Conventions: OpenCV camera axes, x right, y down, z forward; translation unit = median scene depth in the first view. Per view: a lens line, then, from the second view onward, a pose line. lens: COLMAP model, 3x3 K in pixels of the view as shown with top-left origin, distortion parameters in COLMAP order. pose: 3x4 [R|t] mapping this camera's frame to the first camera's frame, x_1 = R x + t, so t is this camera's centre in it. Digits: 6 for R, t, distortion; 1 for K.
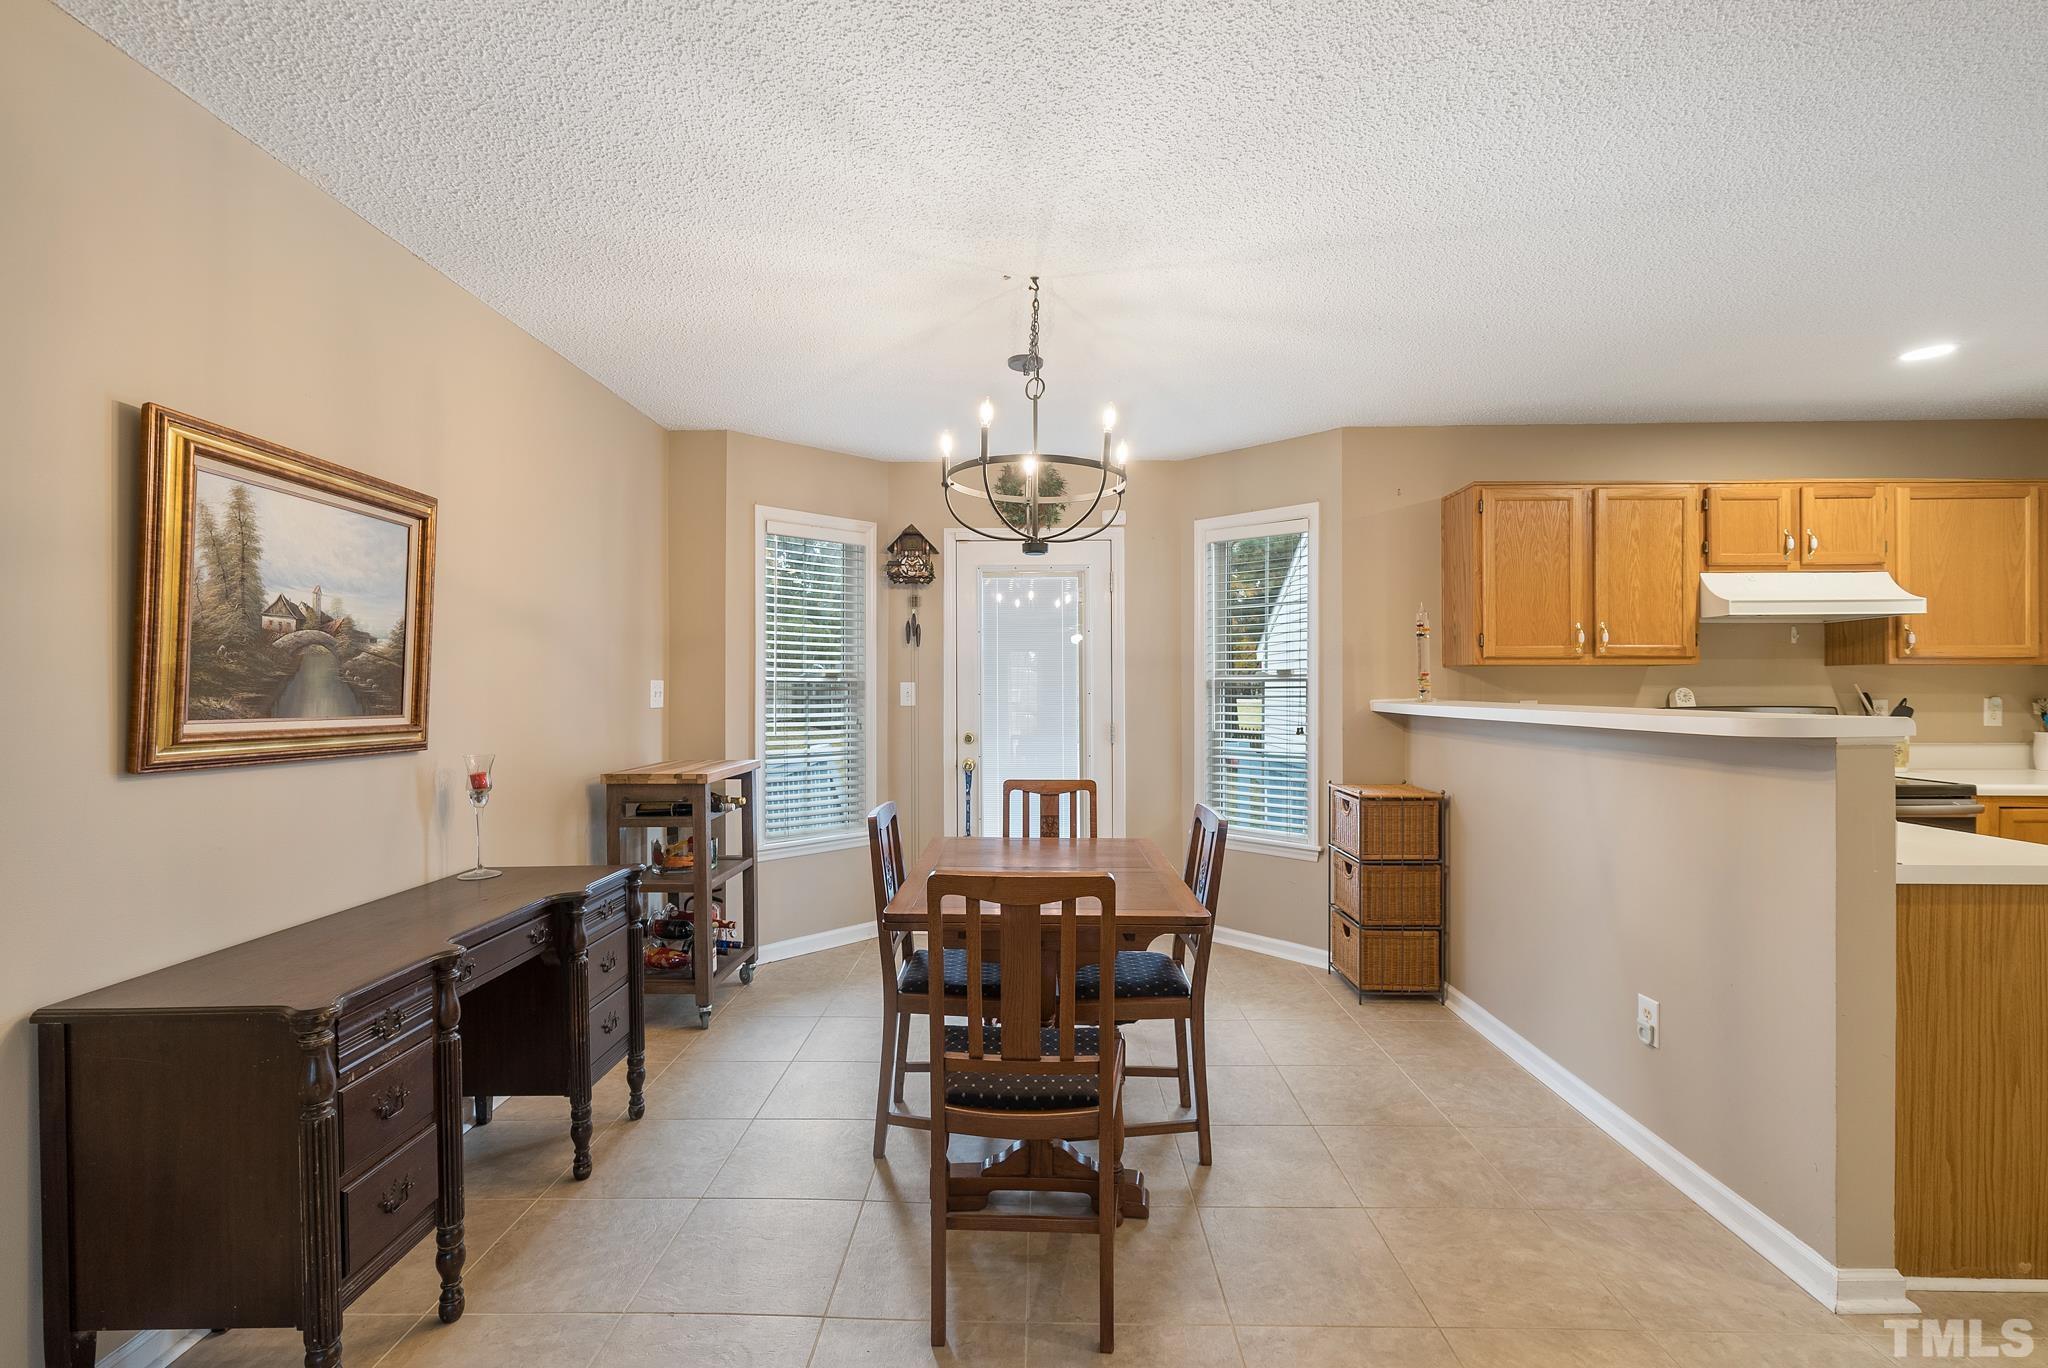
lens RADIAL K [[885.4, 0, 1019.2], [0, 885.4, 688.1], [0, 0, 1]] dist [-0.001148, -0.000293]
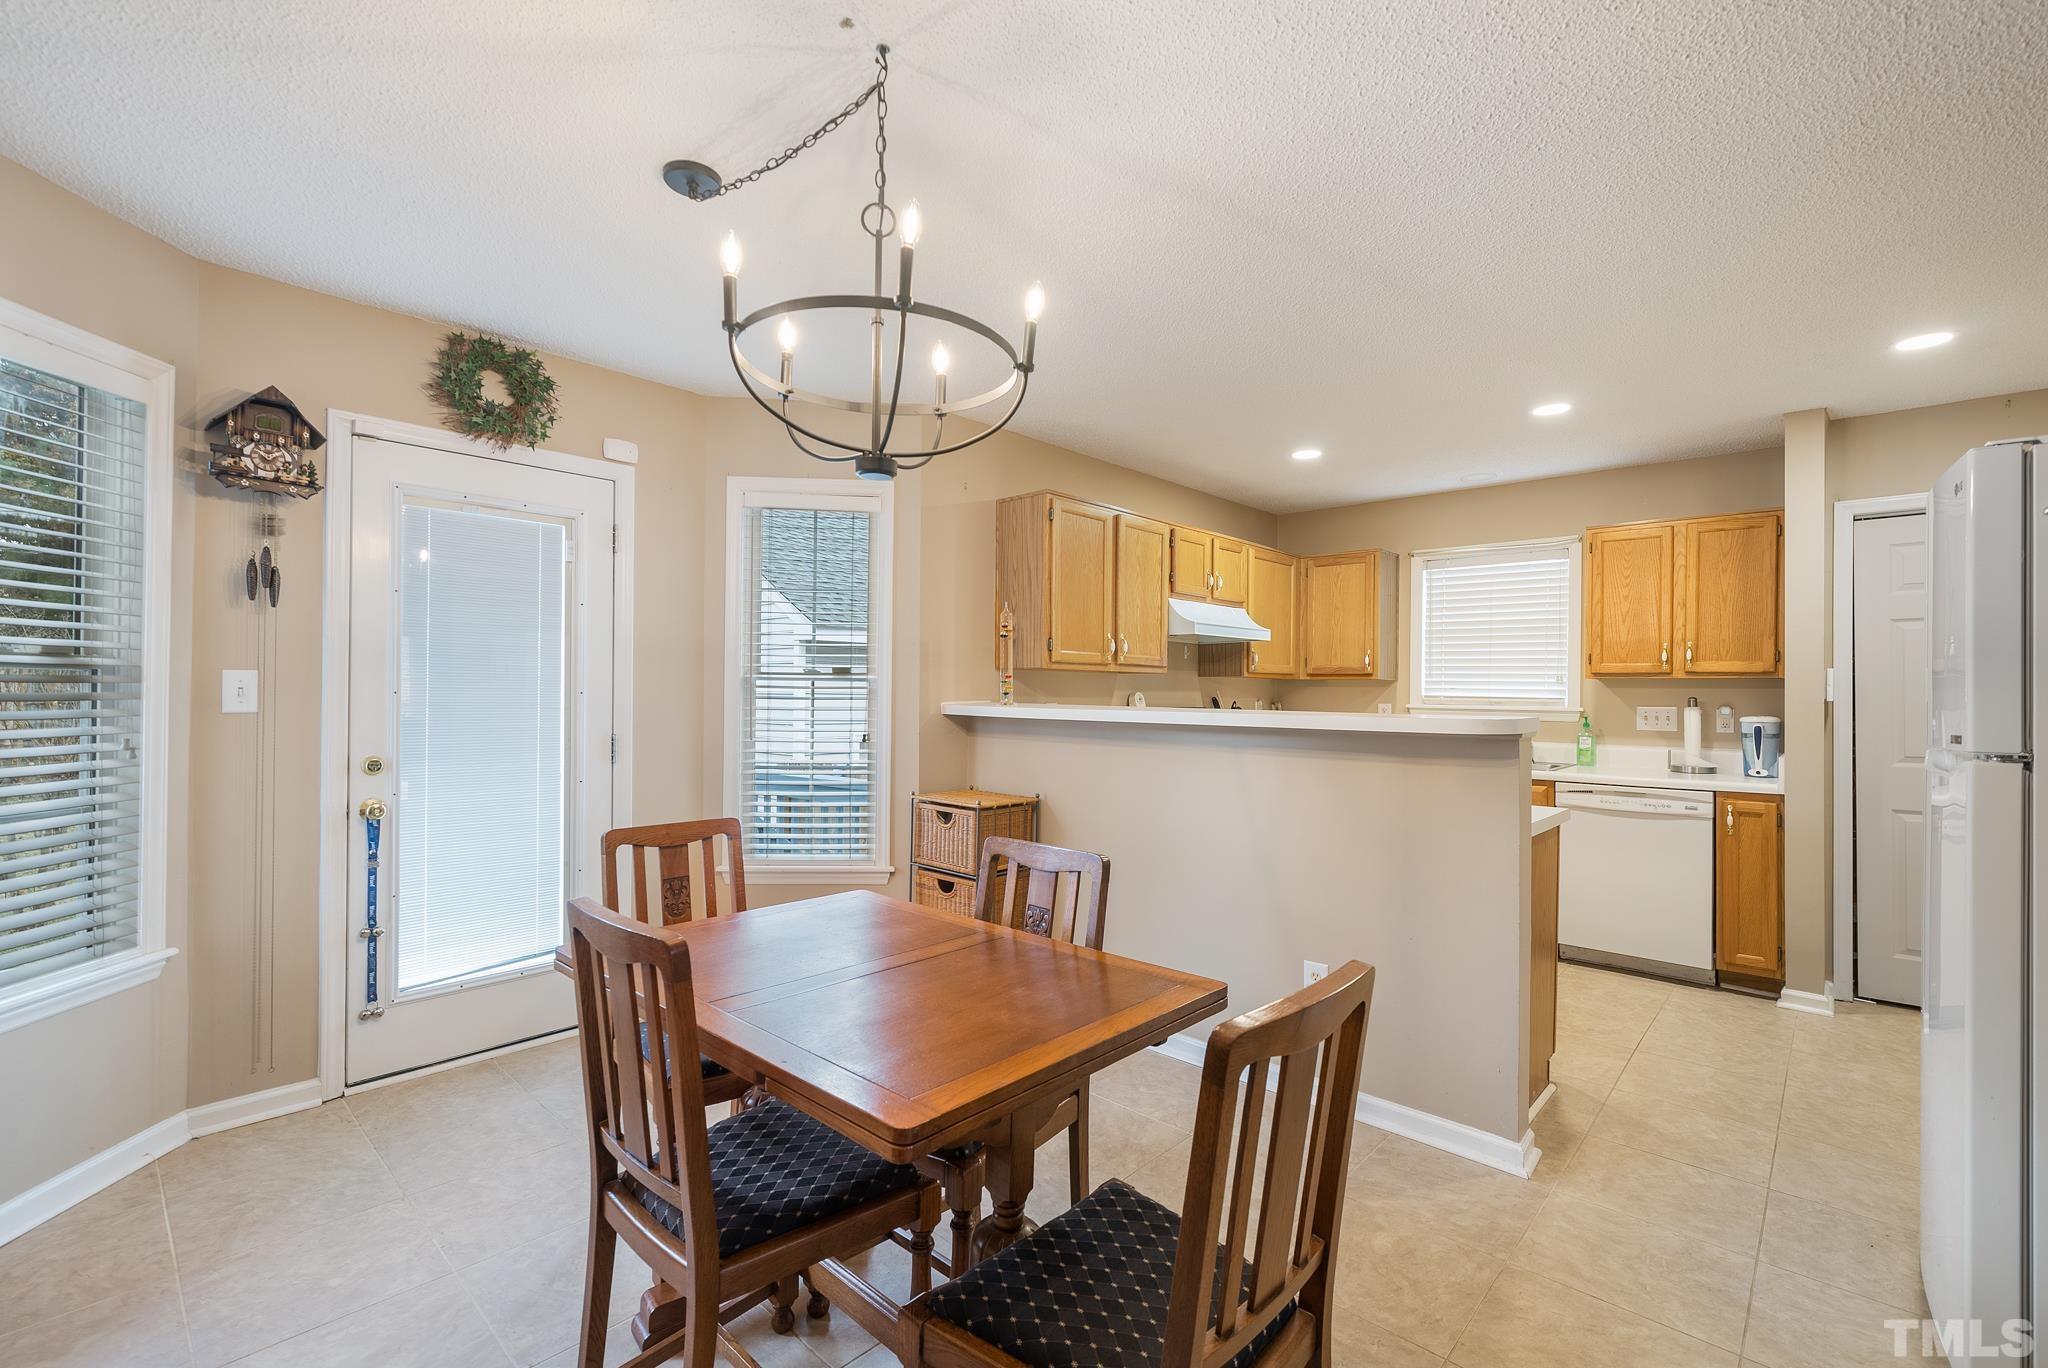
lens RADIAL K [[885.4, 0, 1019.2], [0, 885.4, 688.1], [0, 0, 1]] dist [-0.001148, -0.000293]
pose [[0.667110, 0.011674, 0.744868, -0.270134], [-0.012428, 0.999912, -0.004541, 0.001576], [-0.744856, -0.006228, 0.667196, 0.342860]]
